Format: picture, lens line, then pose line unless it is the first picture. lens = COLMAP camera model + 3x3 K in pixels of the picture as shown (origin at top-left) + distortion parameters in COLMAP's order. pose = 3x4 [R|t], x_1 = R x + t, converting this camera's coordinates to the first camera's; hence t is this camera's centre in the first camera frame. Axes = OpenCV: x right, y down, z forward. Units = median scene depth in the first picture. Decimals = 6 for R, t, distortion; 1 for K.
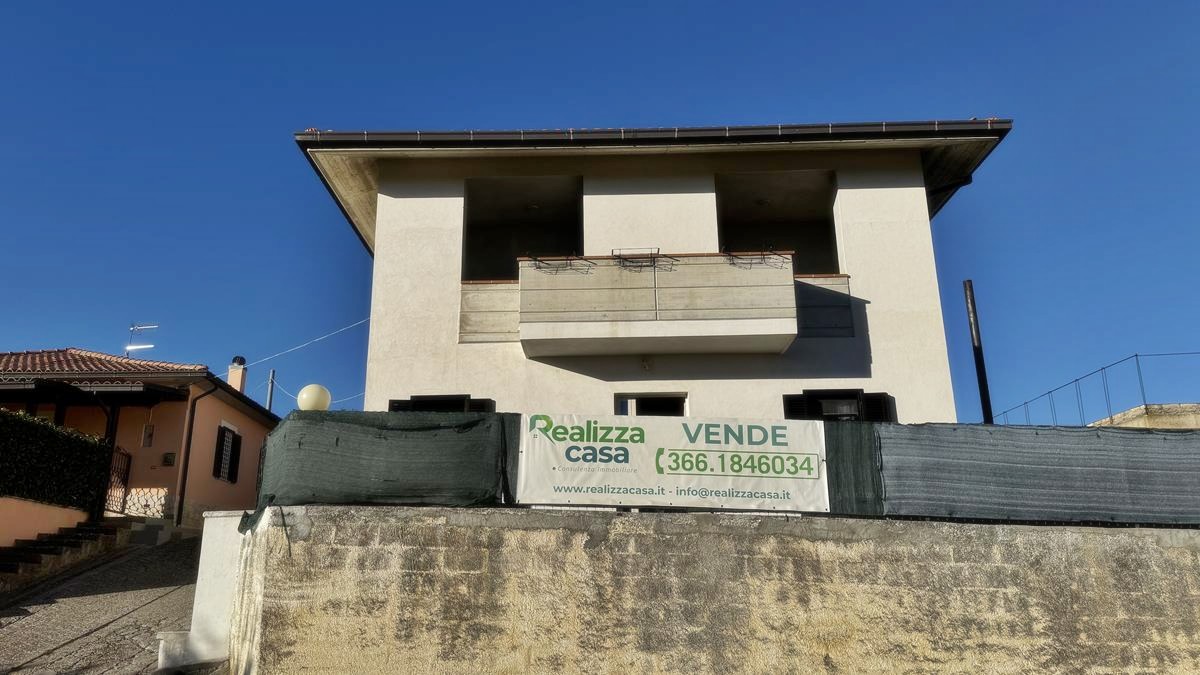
lens RADIAL K [[829.6, 0, 606.6], [0, 829.6, 341.5], [0, 0, 1]] dist [0.125130, -0.201742]
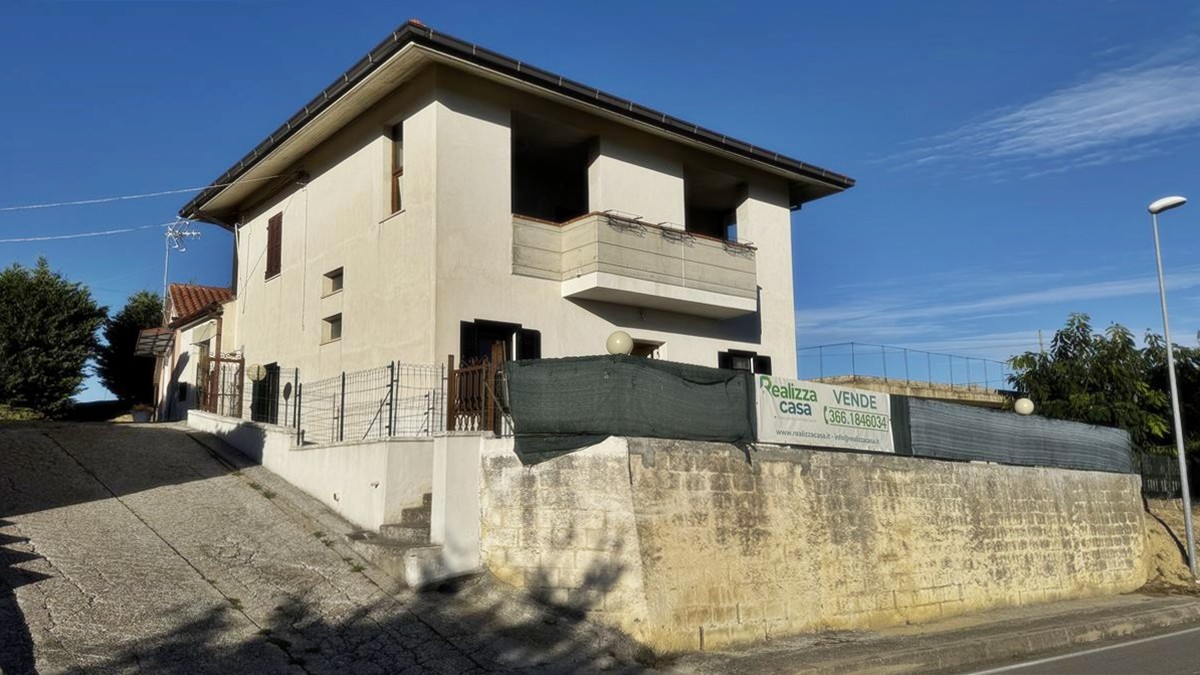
lens RADIAL K [[829.6, 0, 606.6], [0, 829.6, 341.5], [0, 0, 1]] dist [0.125130, -0.201742]
pose [[0.767509, 0.101932, 0.632882, -1.184085], [-0.181358, 0.981470, 0.061860, -0.001212], [-0.614849, -0.162256, 0.771773, 0.151481]]
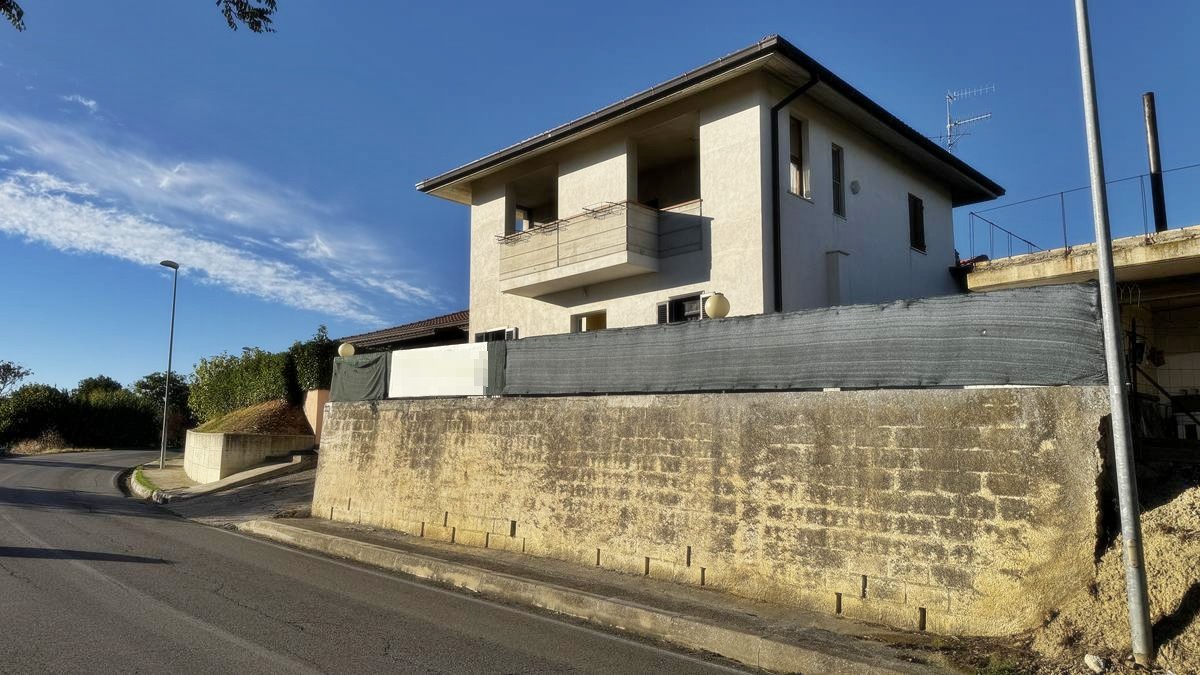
lens RADIAL K [[846.3, 0, 600.0], [0, 846.3, 337.5], [0, 0, 1]] dist [0.104766, -0.098266]
pose [[0.714898, -0.089102, -0.693528, 1.694977], [0.187814, 0.979868, 0.067711, 0.013972], [0.673533, -0.178661, 0.717241, -0.079308]]
